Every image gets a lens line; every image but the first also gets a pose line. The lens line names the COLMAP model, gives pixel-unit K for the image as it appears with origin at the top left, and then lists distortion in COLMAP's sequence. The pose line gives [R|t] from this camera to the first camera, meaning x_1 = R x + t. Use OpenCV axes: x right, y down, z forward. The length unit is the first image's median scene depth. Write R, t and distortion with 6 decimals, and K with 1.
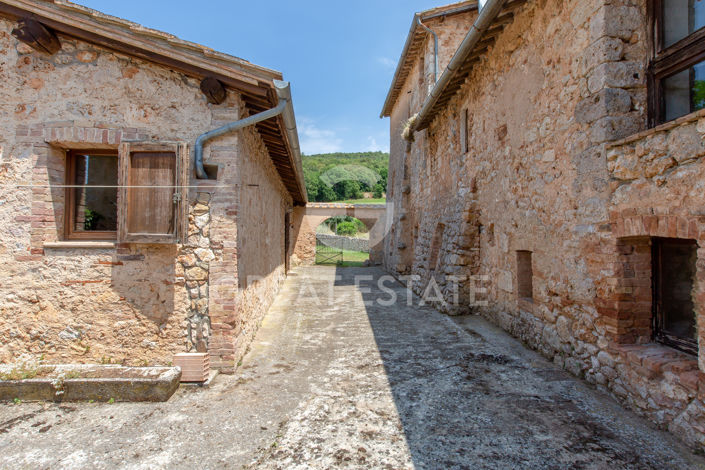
lens RADIAL K [[372.2, 0, 356.6], [0, 372.2, 223.7], [0, 0, 1]] dist [0.000840, 0.000024]
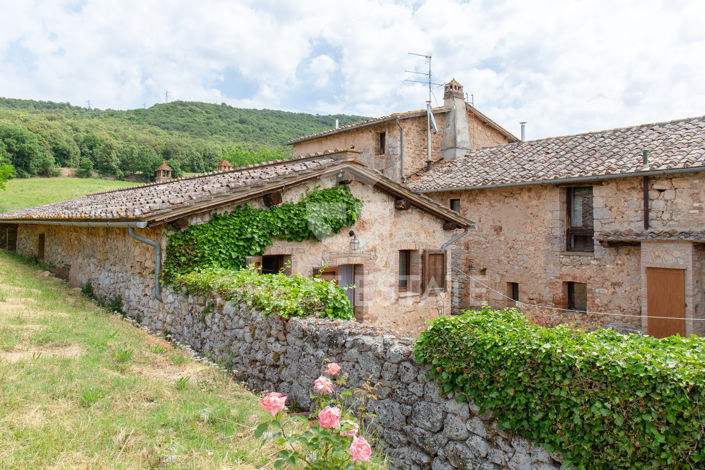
lens RADIAL K [[497.9, 0, 351.4], [0, 497.9, 203.7], [0, 0, 1]] dist [-0.000925, -0.037403]
pose [[0.814475, 0.026744, 0.579582, -2.702407], [-0.018395, 0.999625, -0.020277, -0.417250], [-0.579907, 0.005854, 0.814662, -1.215600]]
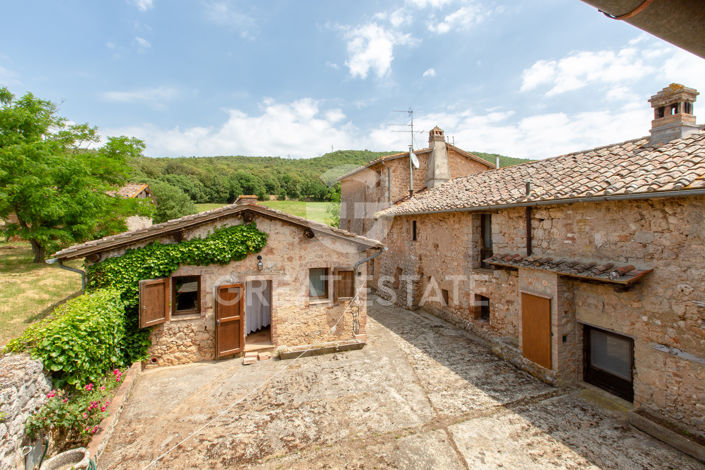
lens RADIAL K [[317.0, 0, 353.9], [0, 317.0, 224.9], [0, 0, 1]] dist [0.003420, 0.000656]
pose [[0.952834, -0.006021, 0.303431, -1.210363], [-0.001743, 0.999678, 0.025312, -0.606471], [-0.303486, -0.024647, 0.952517, -1.422781]]
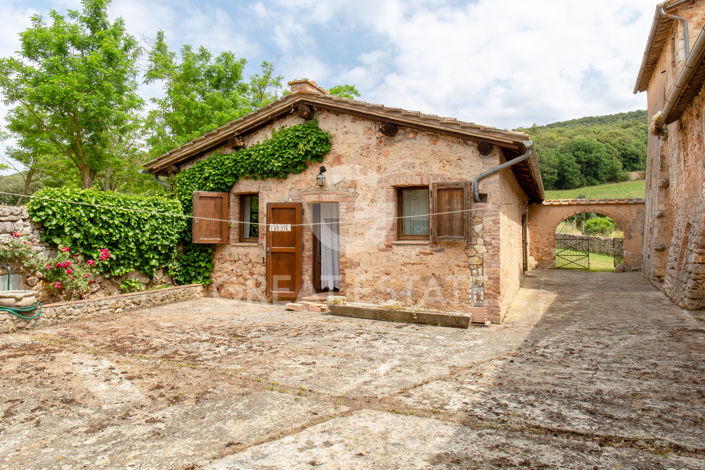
lens RADIAL K [[484.8, 0, 353.8], [0, 484.8, 217.8], [0, 0, 1]] dist [-0.003241, -0.034213]
pose [[0.874942, -0.023539, -0.483655, 0.132024], [0.021273, 0.999722, -0.010173, -0.042986], [0.483760, -0.001388, 0.875200, -1.109083]]
